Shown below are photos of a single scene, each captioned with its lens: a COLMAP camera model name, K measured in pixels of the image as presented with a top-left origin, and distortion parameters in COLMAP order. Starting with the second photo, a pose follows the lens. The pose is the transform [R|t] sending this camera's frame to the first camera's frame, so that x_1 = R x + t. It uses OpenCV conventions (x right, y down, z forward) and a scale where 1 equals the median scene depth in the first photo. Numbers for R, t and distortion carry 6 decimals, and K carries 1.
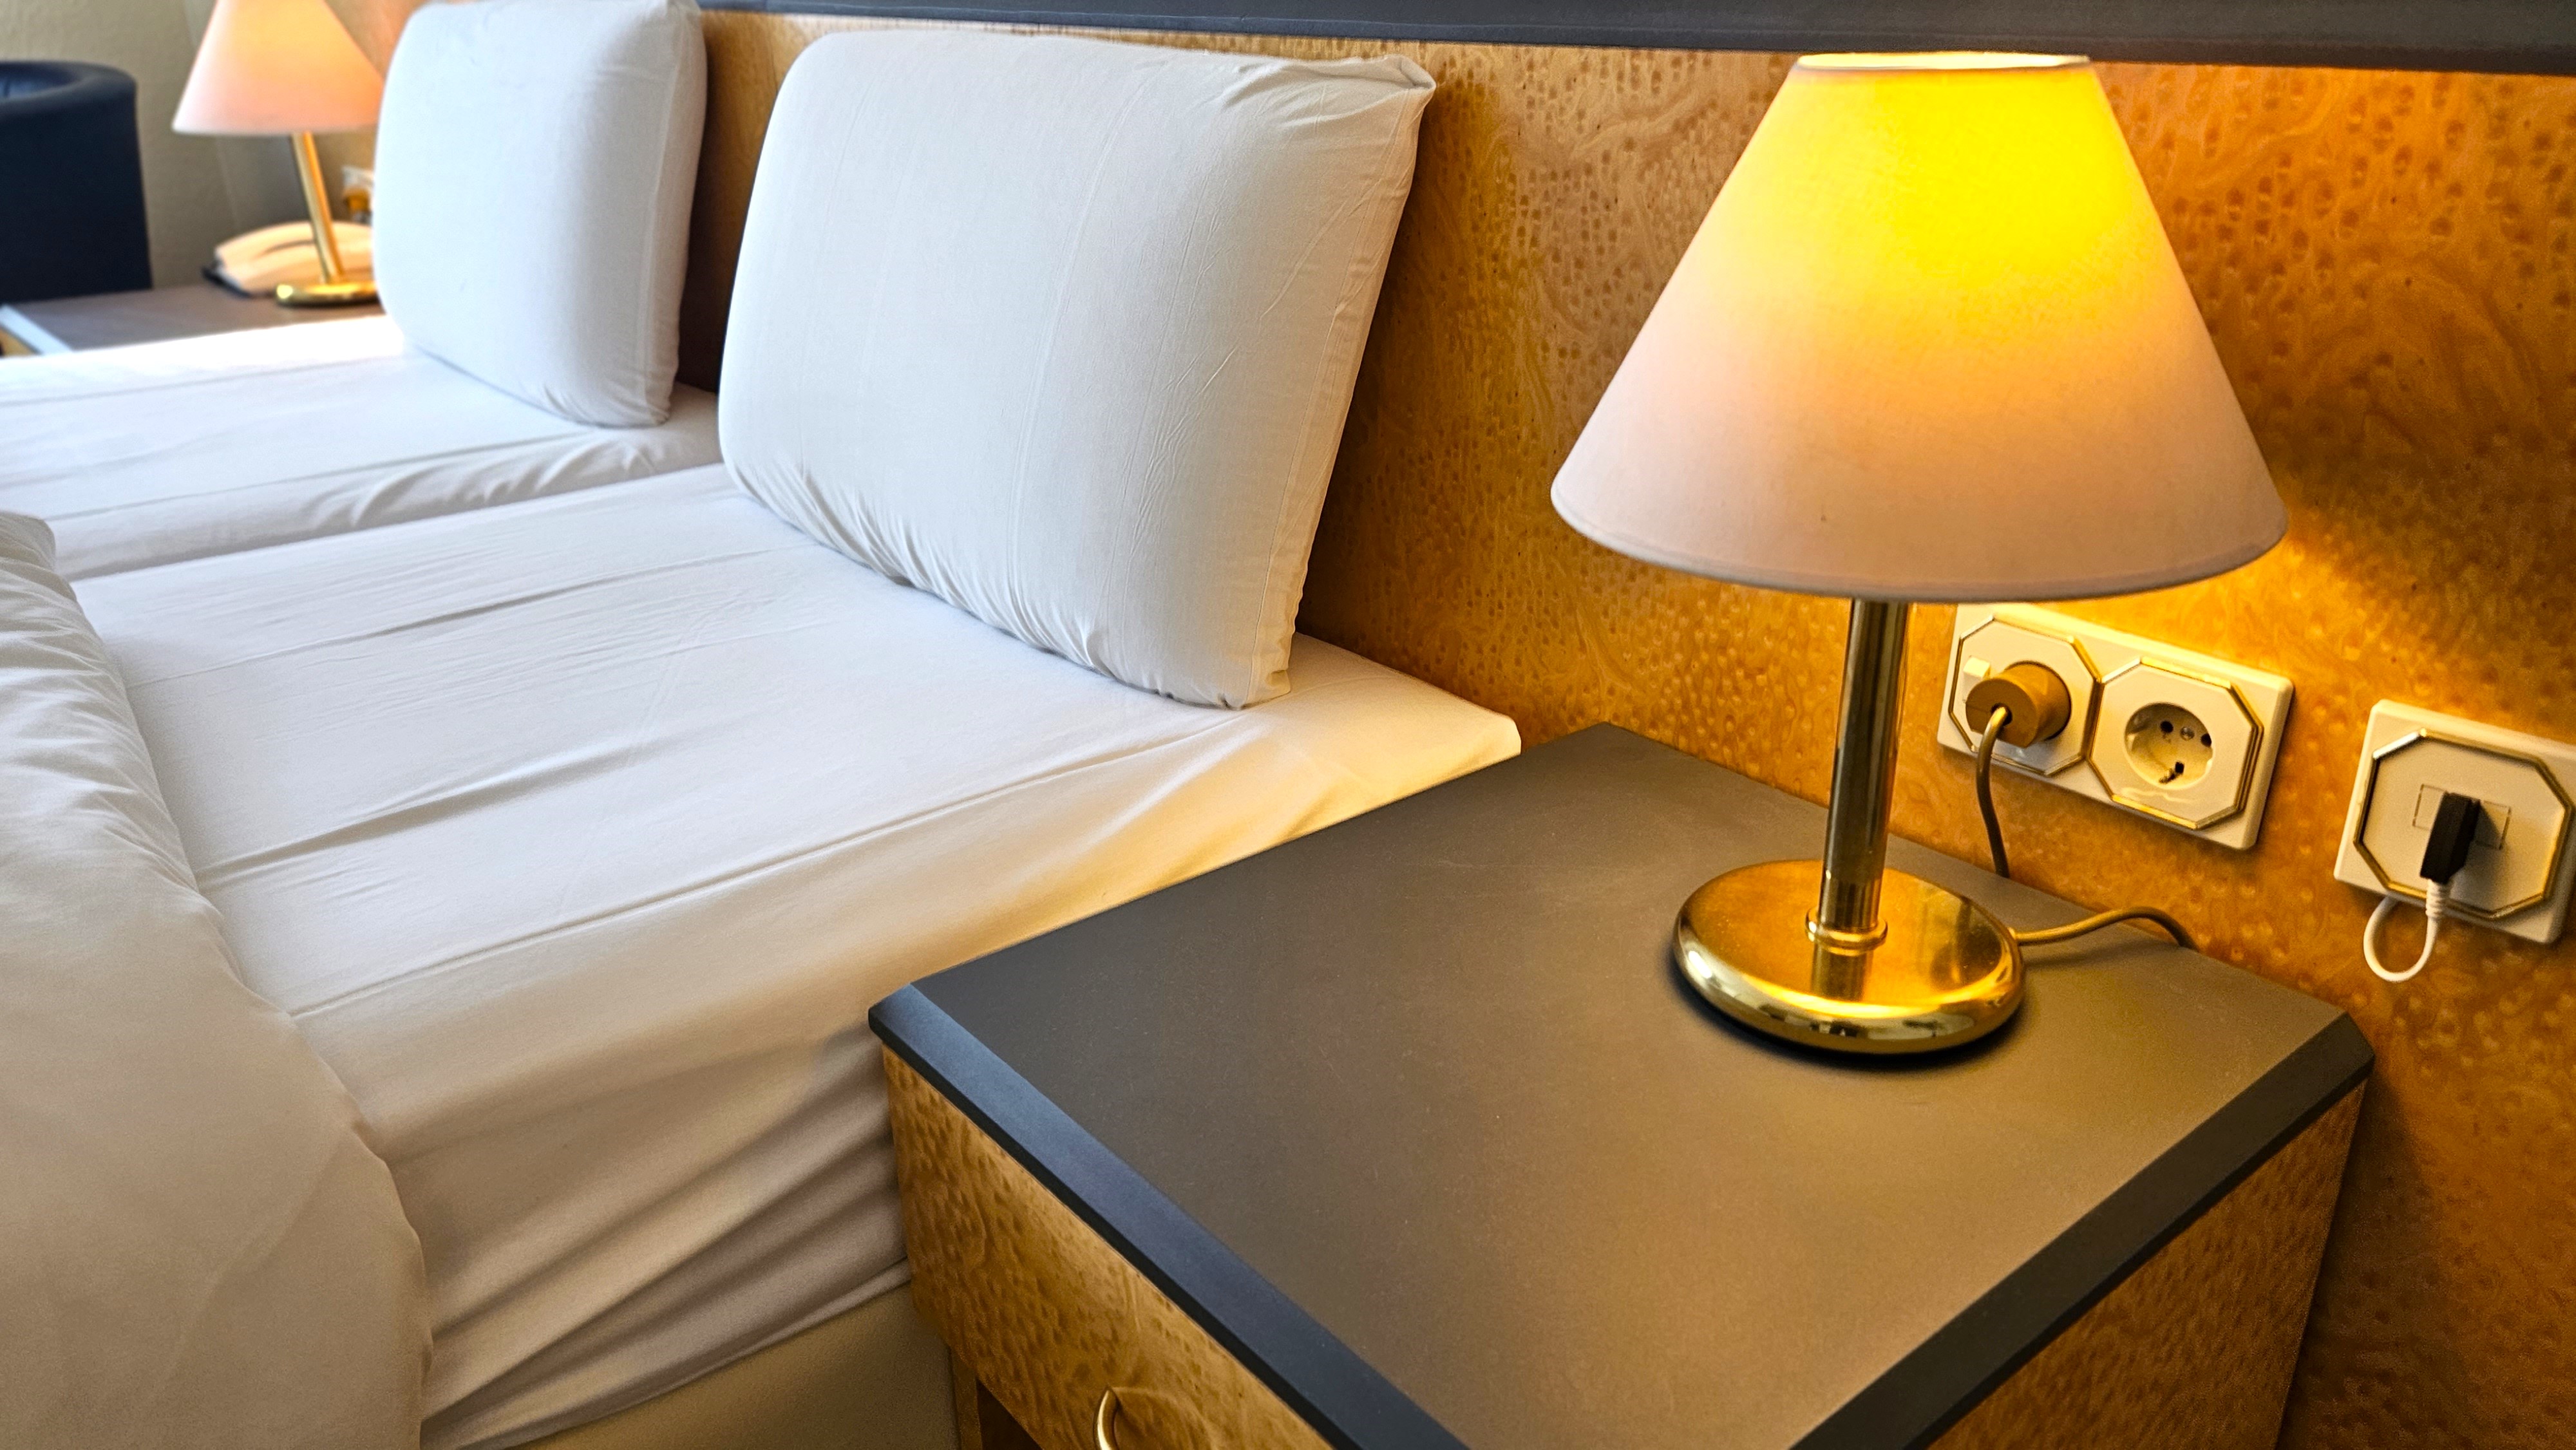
lens RADIAL K [[1776.4, 0, 1288.0], [0, 1776.4, 725.0], [0, 0, 1]] dist [0.065449, -0.000707]
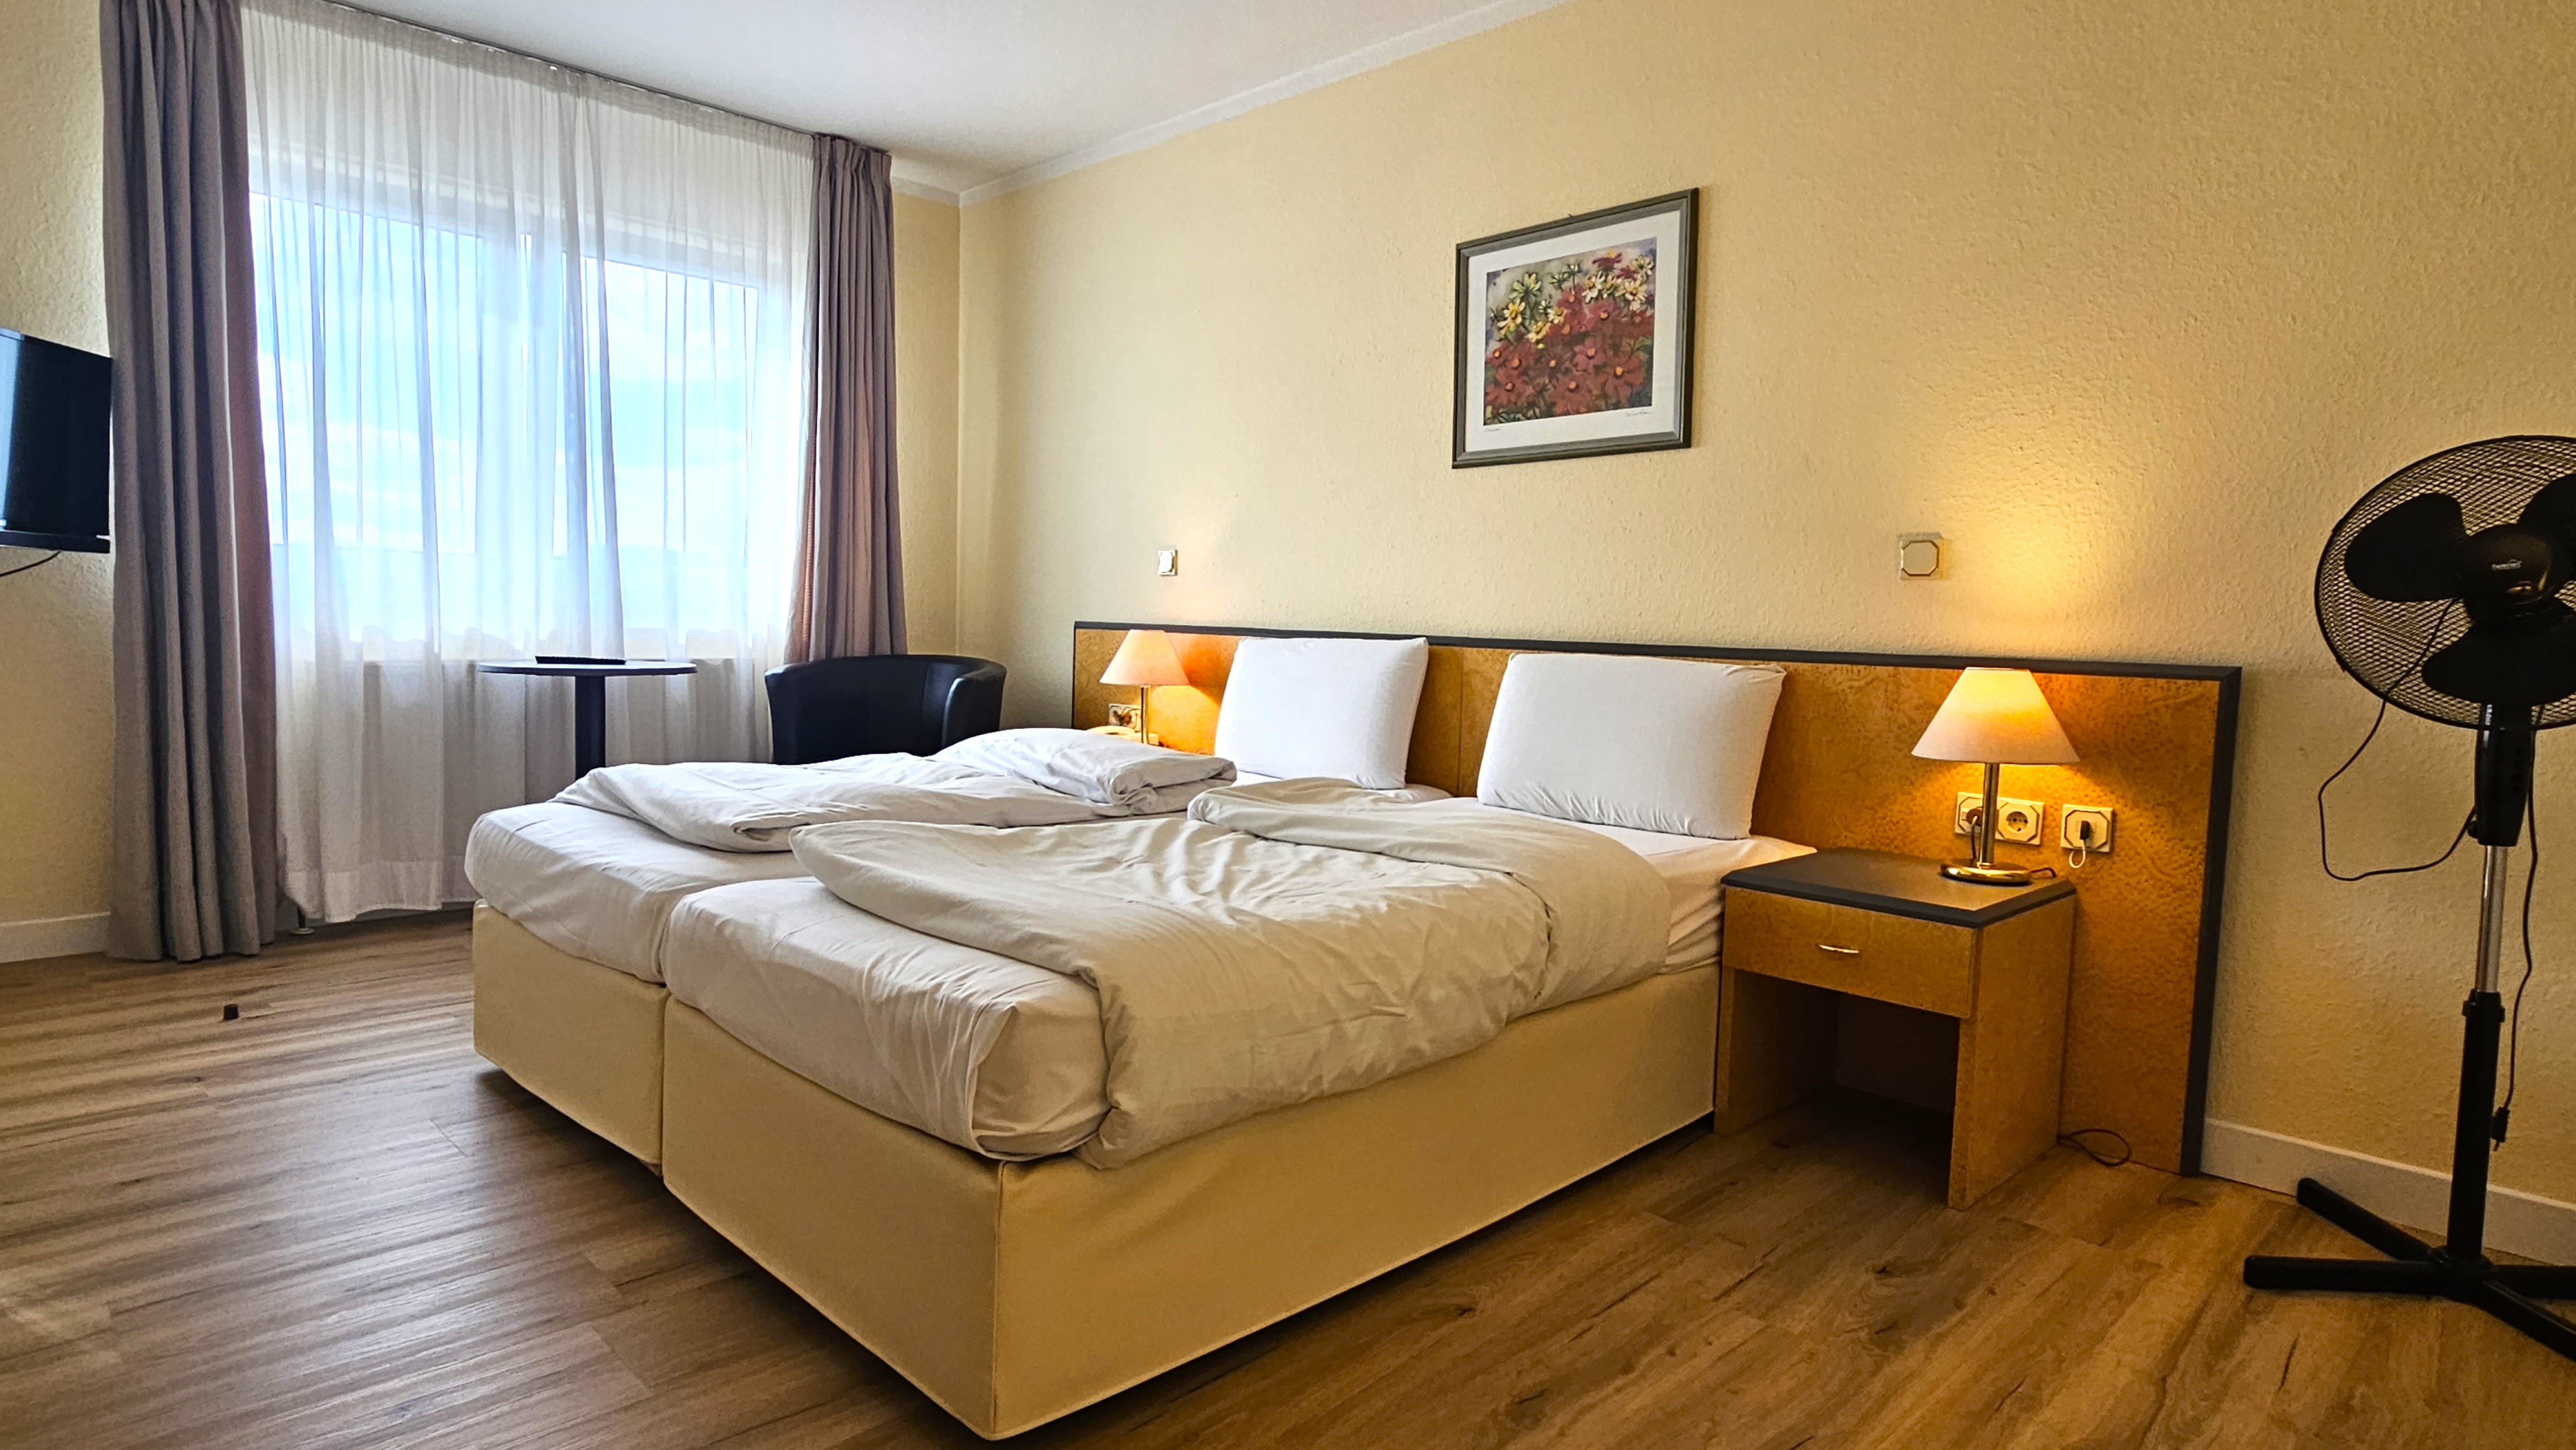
lens RADIAL K [[1324.6, 0, 1288.0], [0, 1324.6, 725.0], [0, 0, 1]] dist [0.000974, 0.000567]
pose [[0.995649, 0.036953, 0.085540, -1.453115], [-0.007301, 0.946120, -0.323735, 0.794499], [-0.092894, 0.321702, 0.942273, -1.797875]]
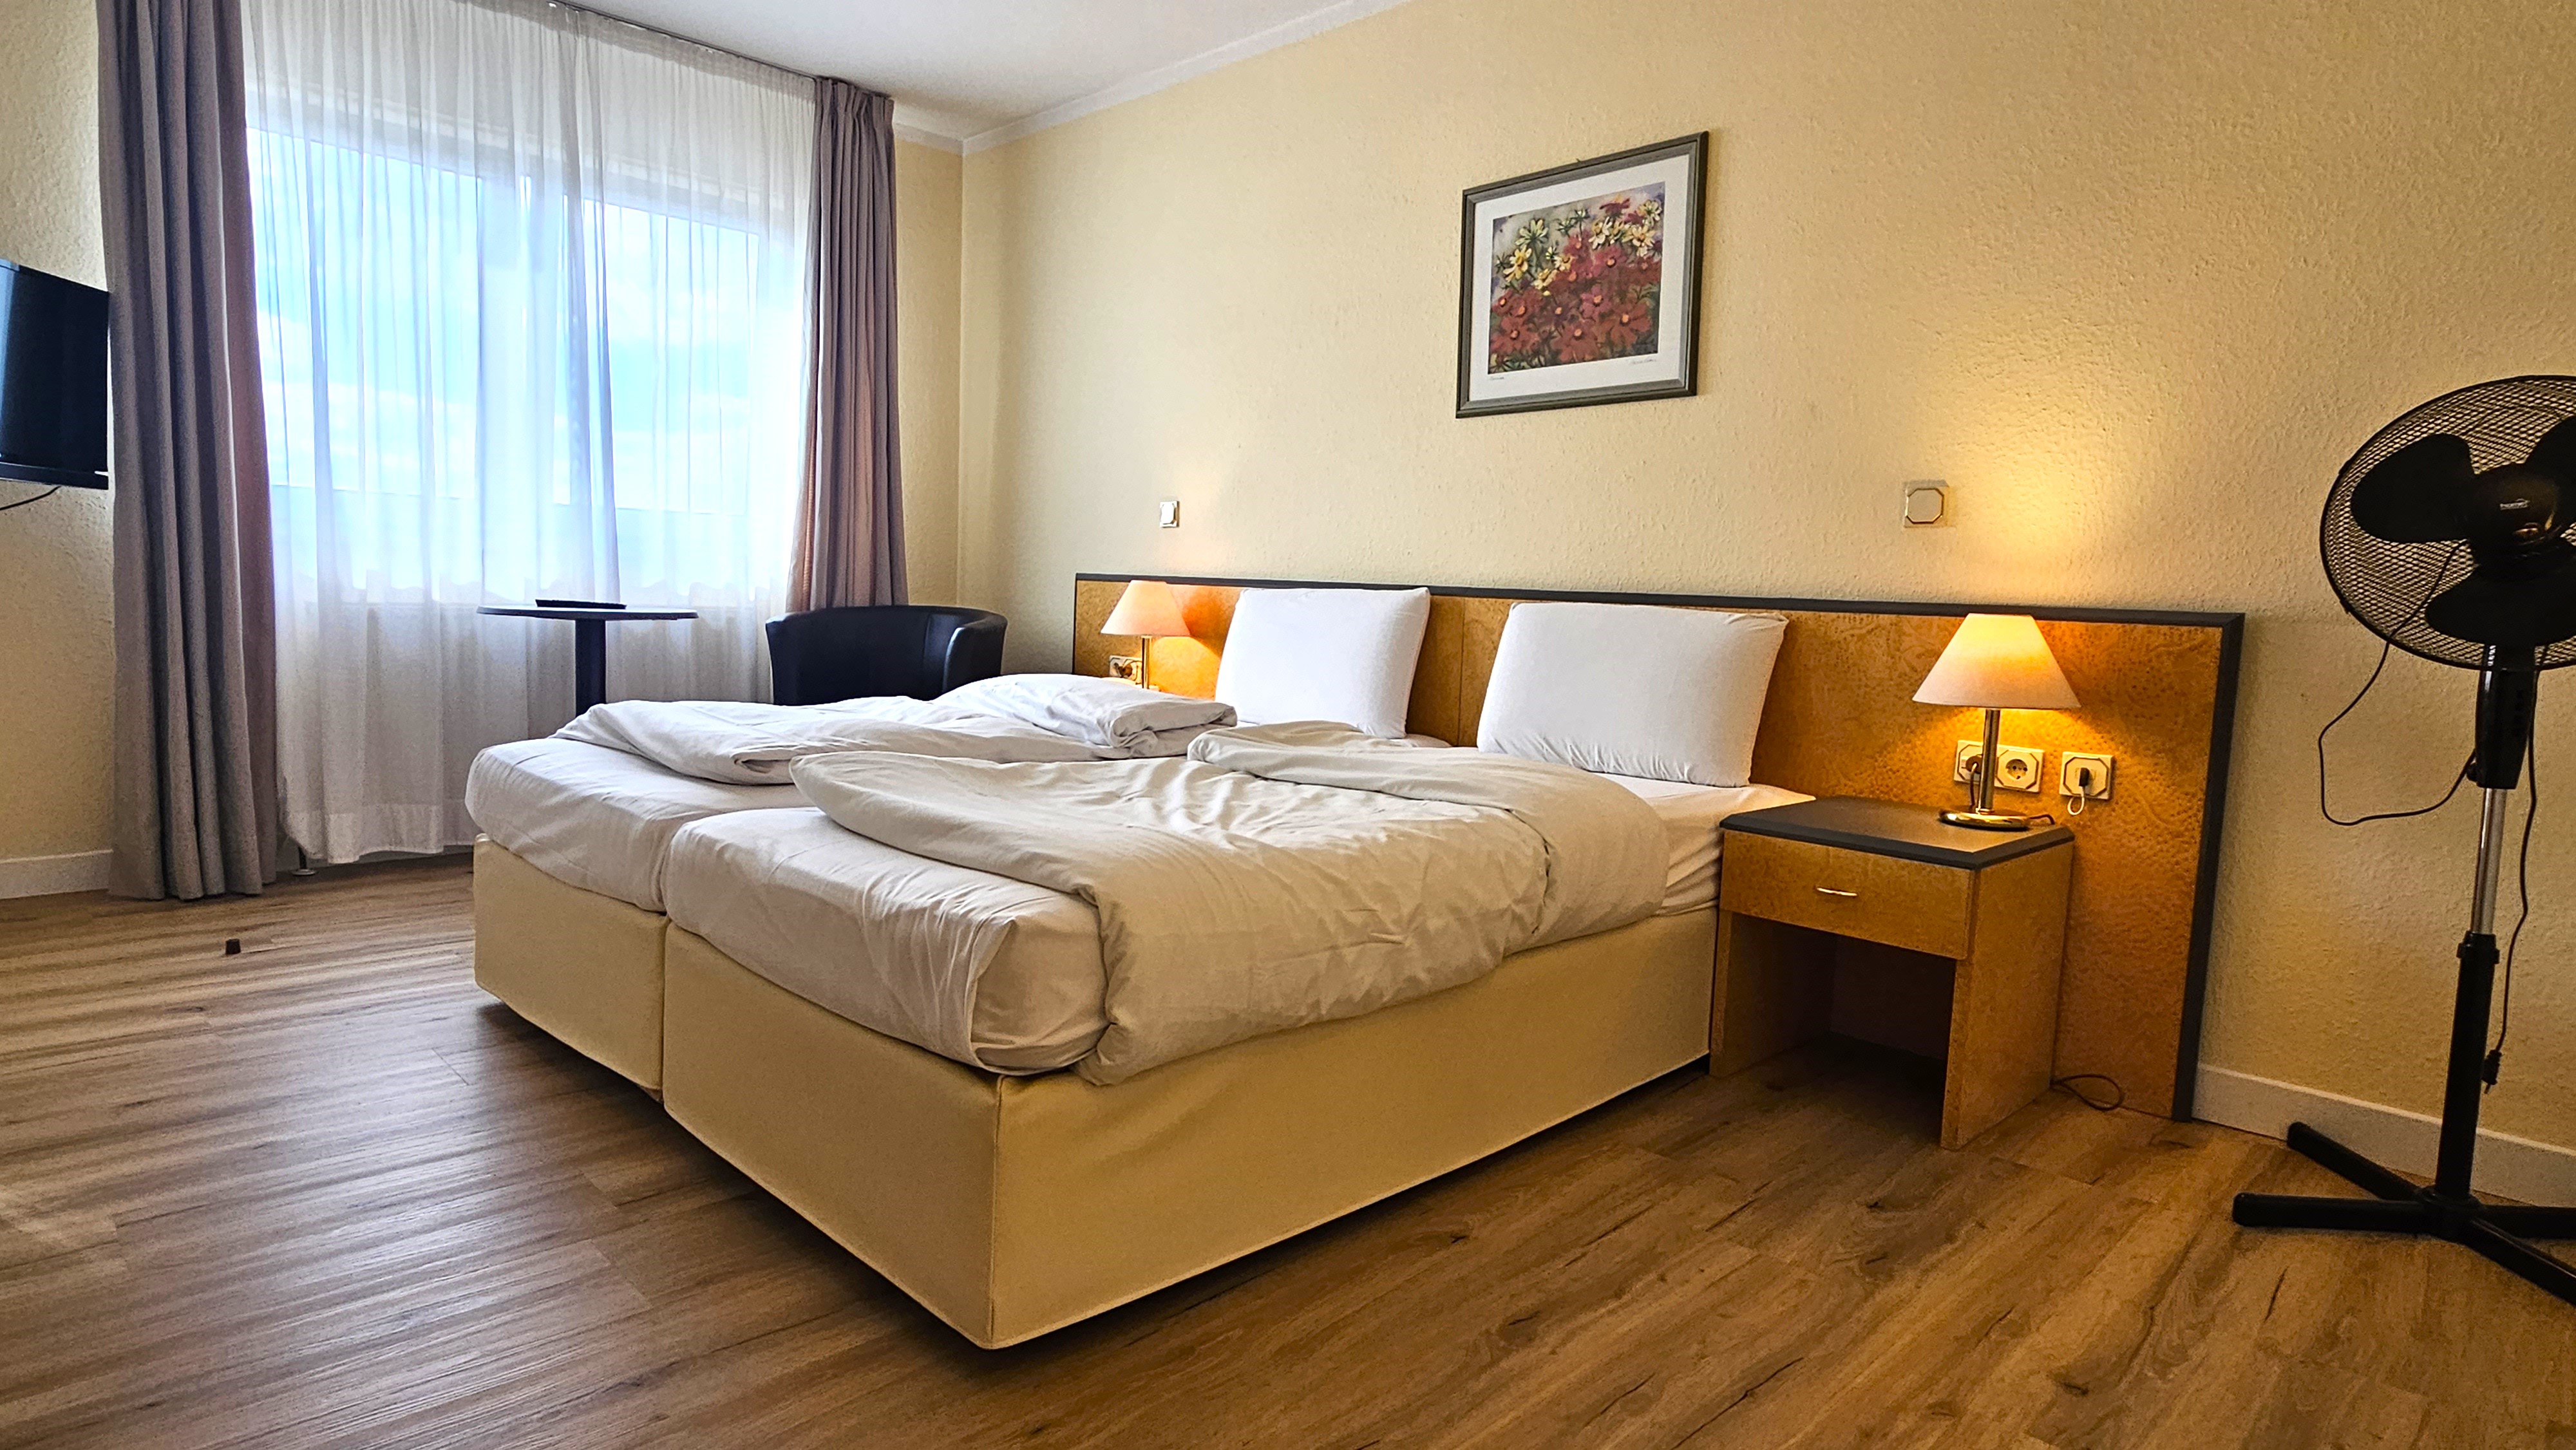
lens RADIAL K [[1324.6, 0, 1288.0], [0, 1324.6, 725.0], [0, 0, 1]] dist [0.000974, 0.000567]
pose [[0.995295, 0.044532, 0.086049, -1.450417], [-0.016206, 0.952122, -0.305290, 0.866619], [-0.095524, 0.302459, 0.948364, -1.772920]]
